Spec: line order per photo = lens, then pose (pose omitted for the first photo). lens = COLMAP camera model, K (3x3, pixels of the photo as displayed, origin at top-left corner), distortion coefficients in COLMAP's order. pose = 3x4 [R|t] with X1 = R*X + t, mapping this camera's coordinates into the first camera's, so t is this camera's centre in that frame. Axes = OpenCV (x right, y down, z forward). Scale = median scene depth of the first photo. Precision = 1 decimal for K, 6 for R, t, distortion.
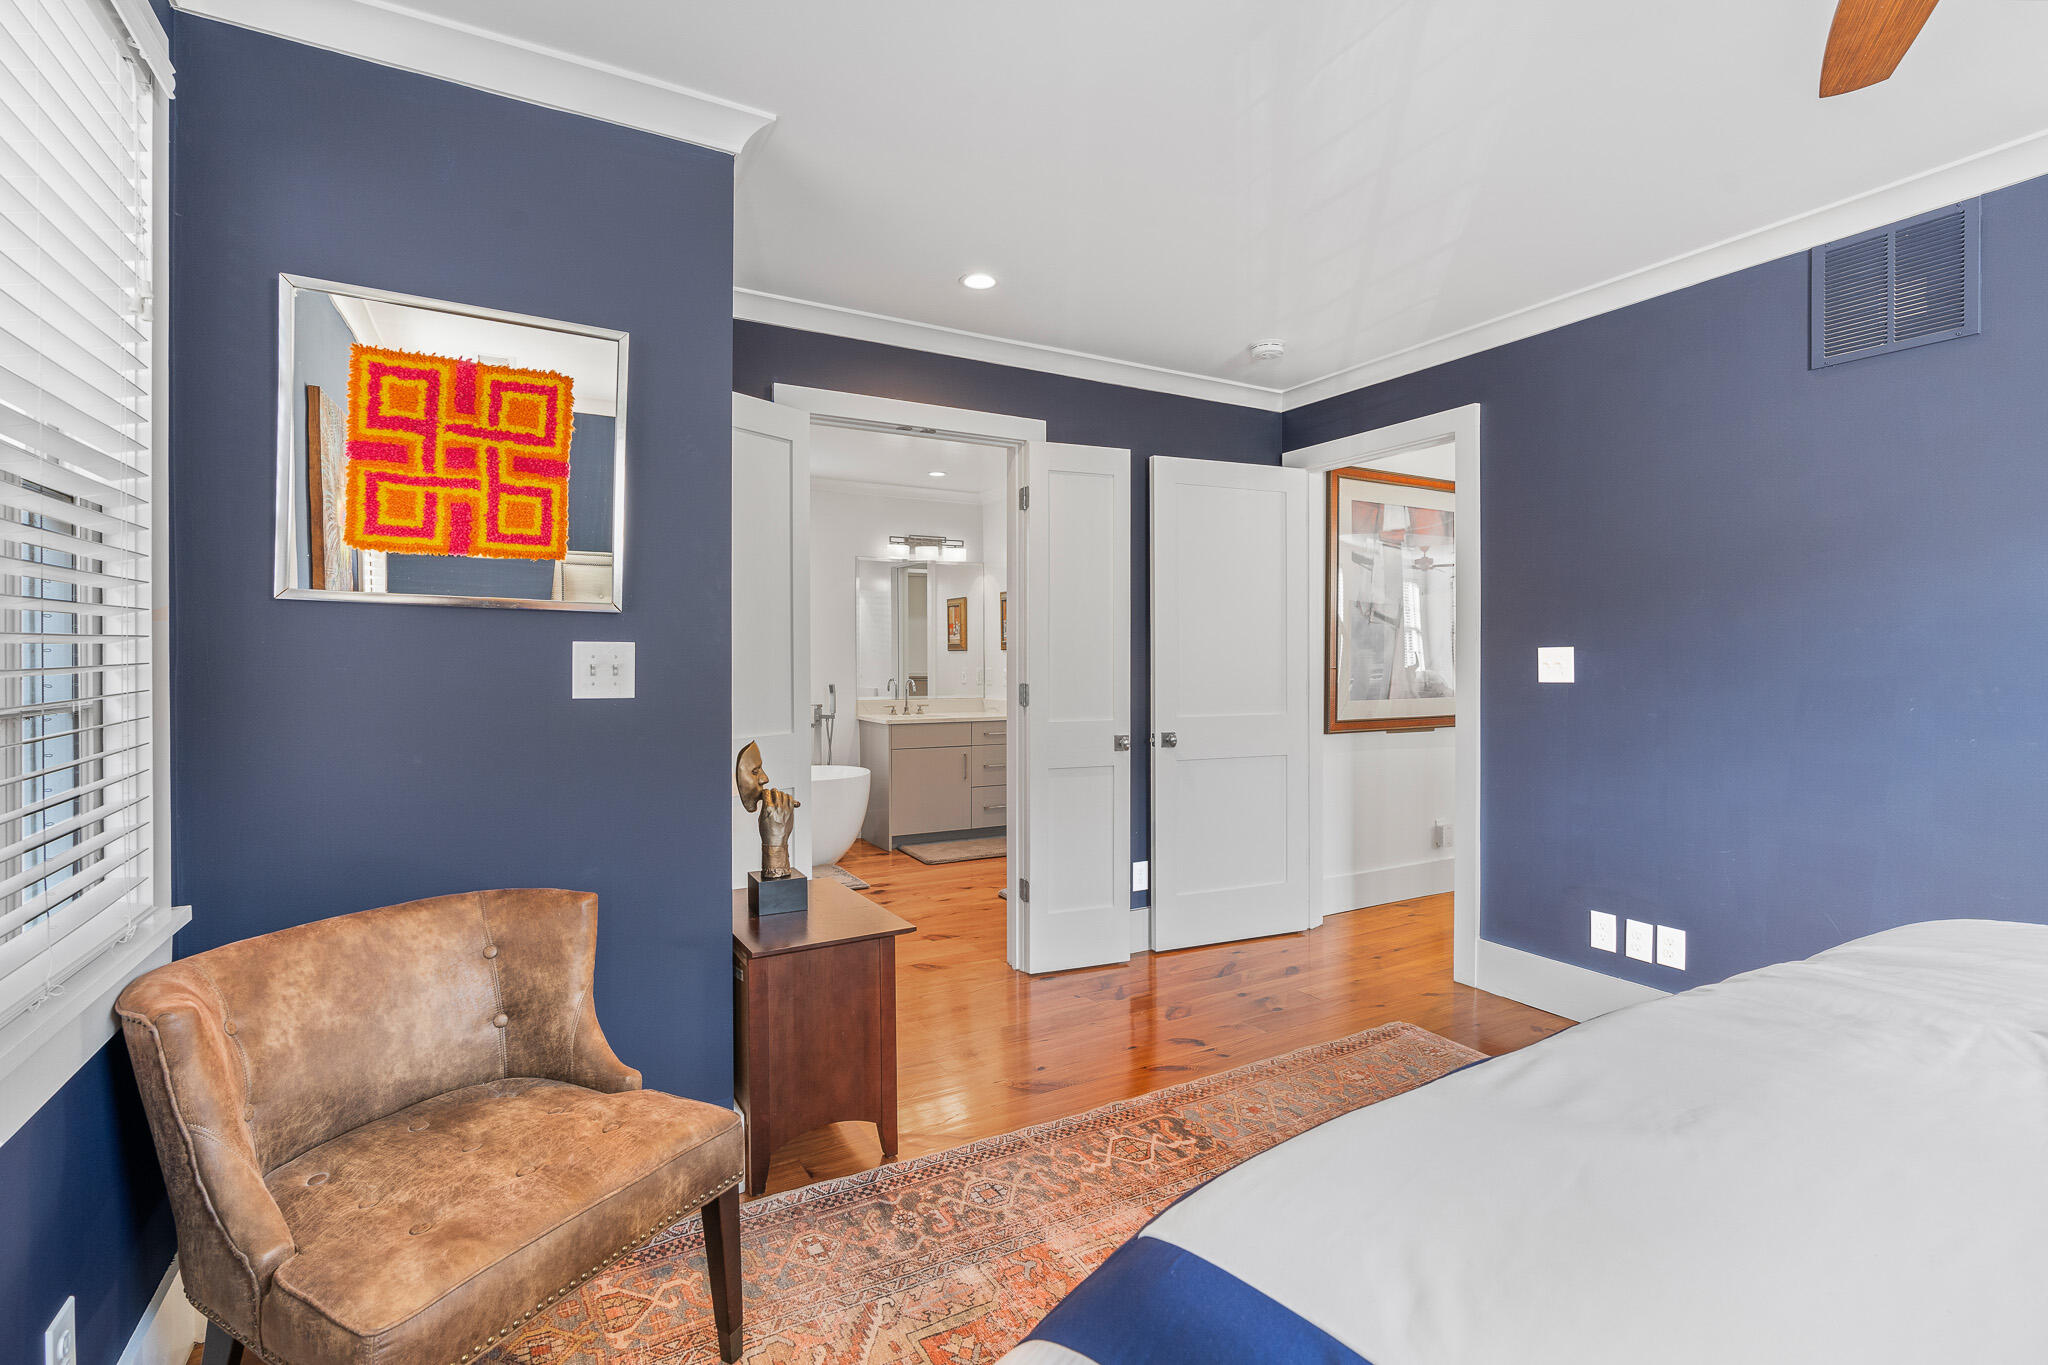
lens RADIAL K [[943.9, 0, 1025.3], [0, 943.9, 652.0], [0, 0, 1]] dist [-0.000691, -0.000011]
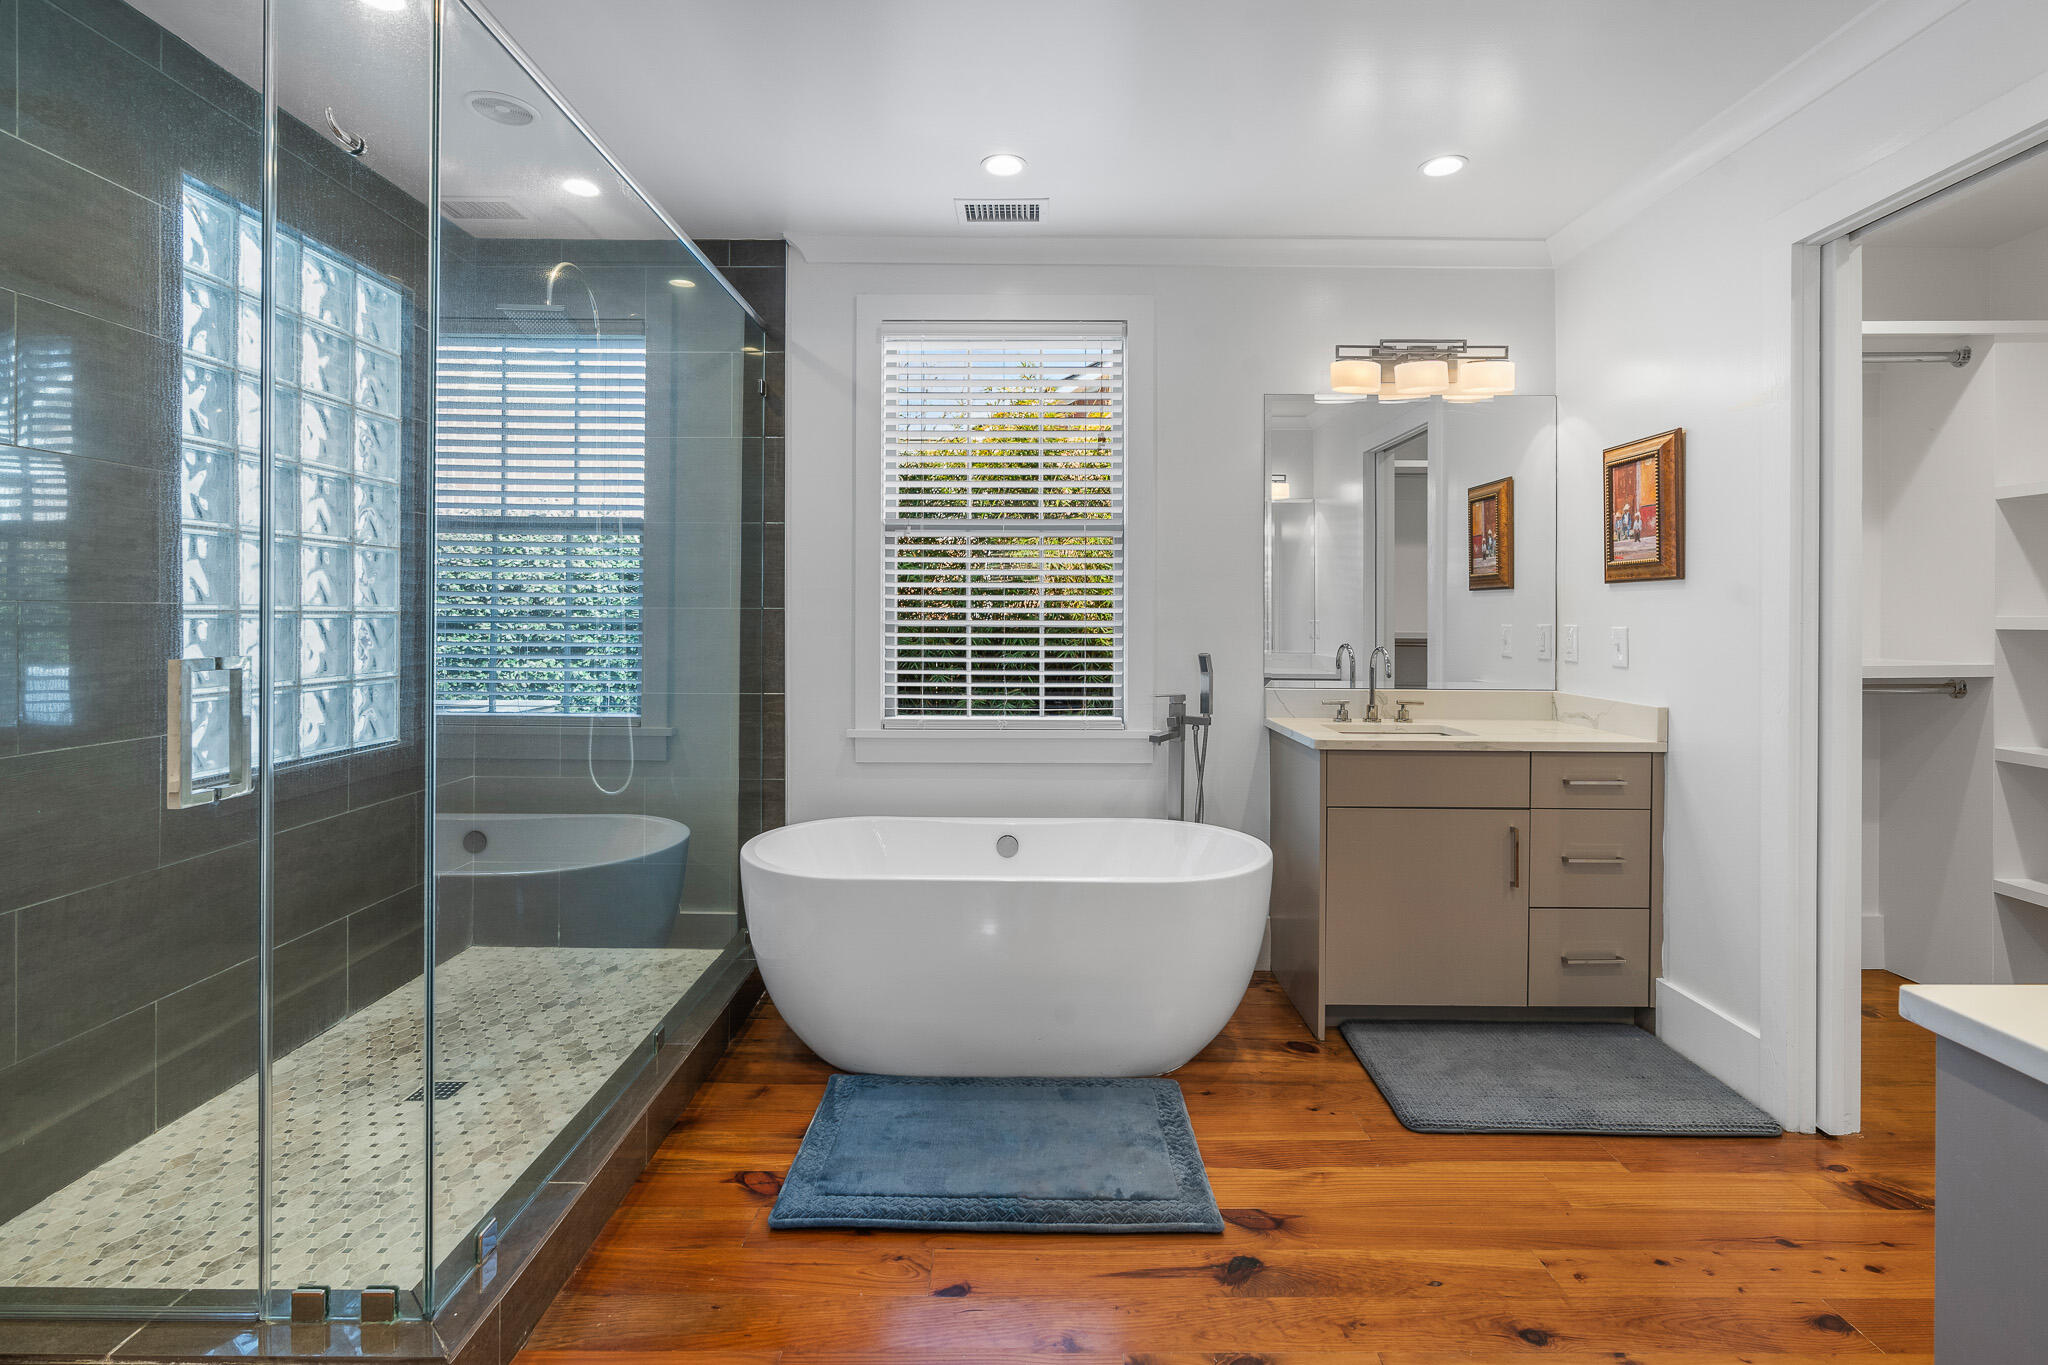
lens RADIAL K [[926.2, 0, 1024.6], [0, 926.2, 614.1], [0, 0, 1]] dist [-0.001248, -0.000029]
pose [[0.864403, 0.006582, -0.502757, -0.043357], [-0.004467, 0.999975, 0.005412, 0.010469], [0.502781, -0.002433, 0.864411, 0.510522]]
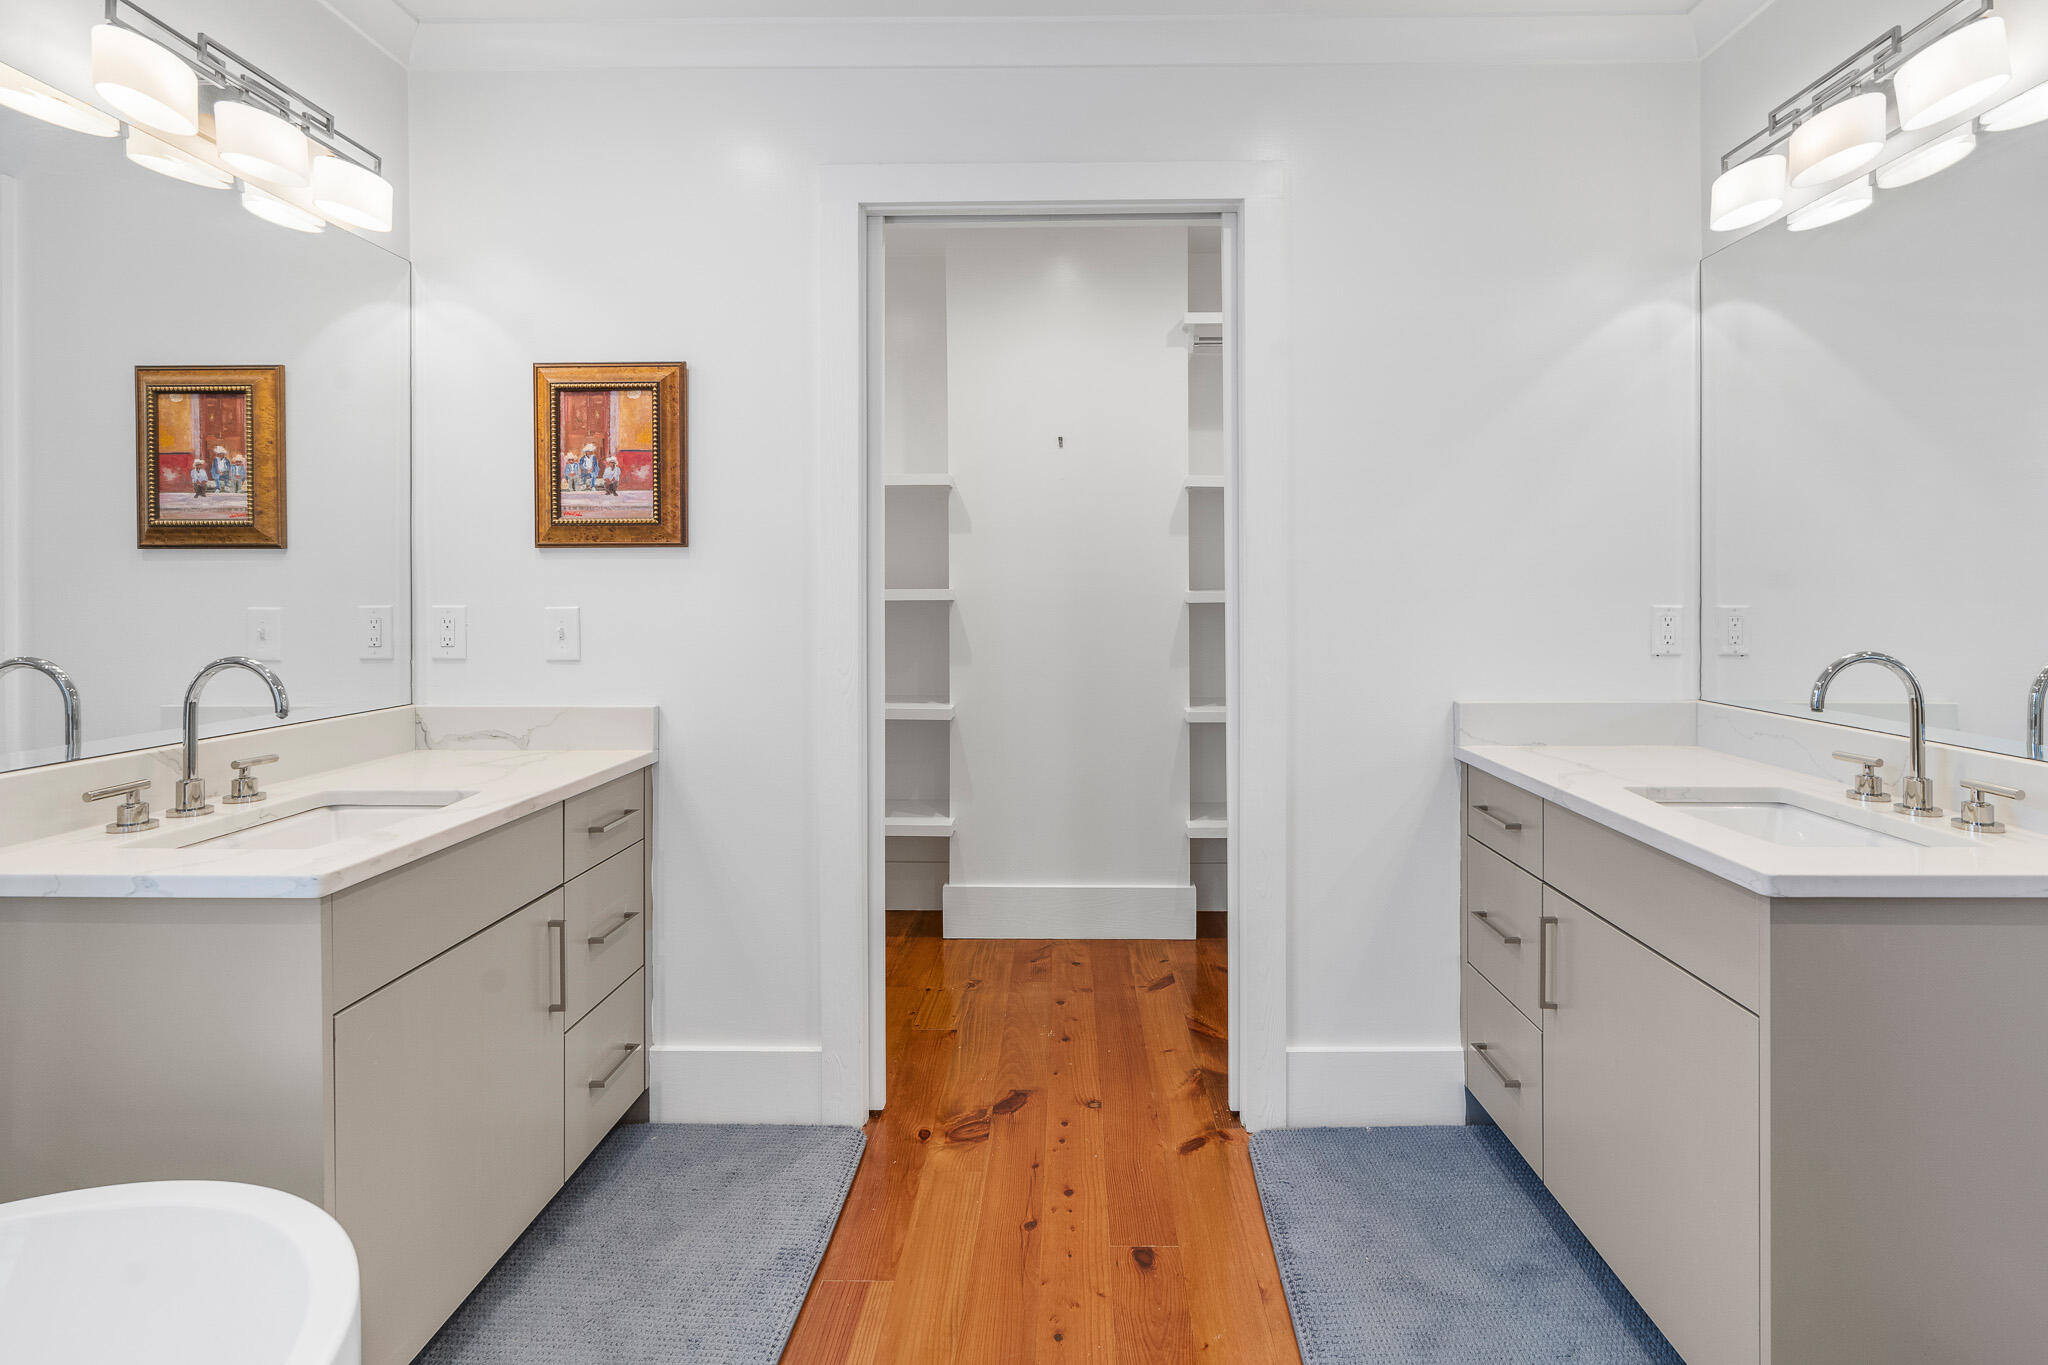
lens RADIAL K [[989.3, 0, 1034.0], [0, 989.3, 584.1], [0, 0, 1]] dist [-0.000308, 0.000168]
pose [[0.519264, 0.007616, 0.854580, -0.223212], [-0.002915, 0.999970, -0.007140, 0.011700], [-0.854609, 0.001217, 0.519270, 0.698706]]
